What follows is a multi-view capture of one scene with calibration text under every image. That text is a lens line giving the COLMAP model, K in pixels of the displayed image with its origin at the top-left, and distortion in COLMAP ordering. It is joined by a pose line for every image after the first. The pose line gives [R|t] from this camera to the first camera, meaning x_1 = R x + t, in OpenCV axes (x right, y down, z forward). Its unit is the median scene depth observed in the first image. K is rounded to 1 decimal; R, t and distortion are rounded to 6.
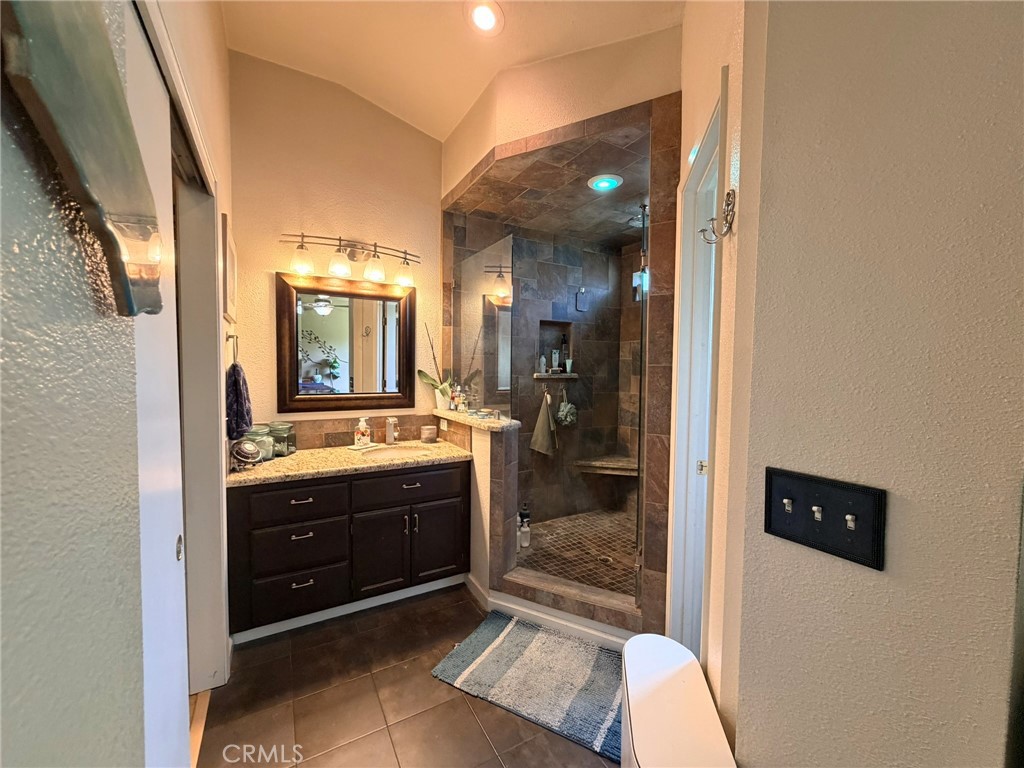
lens RADIAL K [[406.5, 0, 508.4], [0, 406.5, 385.4], [0, 0, 1]] dist [-0.002151, 0.000048]
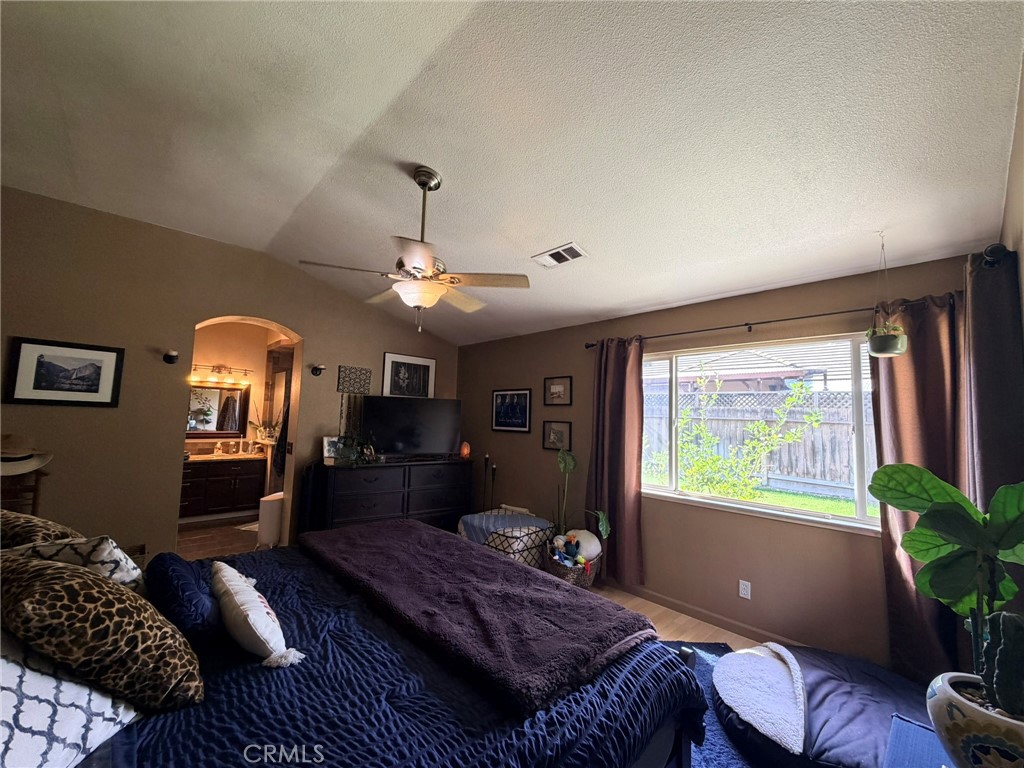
lens RADIAL K [[406.5, 0, 508.4], [0, 406.5, 385.4], [0, 0, 1]] dist [-0.002151, 0.000048]
pose [[0.973377, 0.031504, 0.227036, 0.661983], [-0.005940, 0.993644, -0.112413, 0.009433], [-0.229134, 0.108072, 0.967377, -1.532653]]
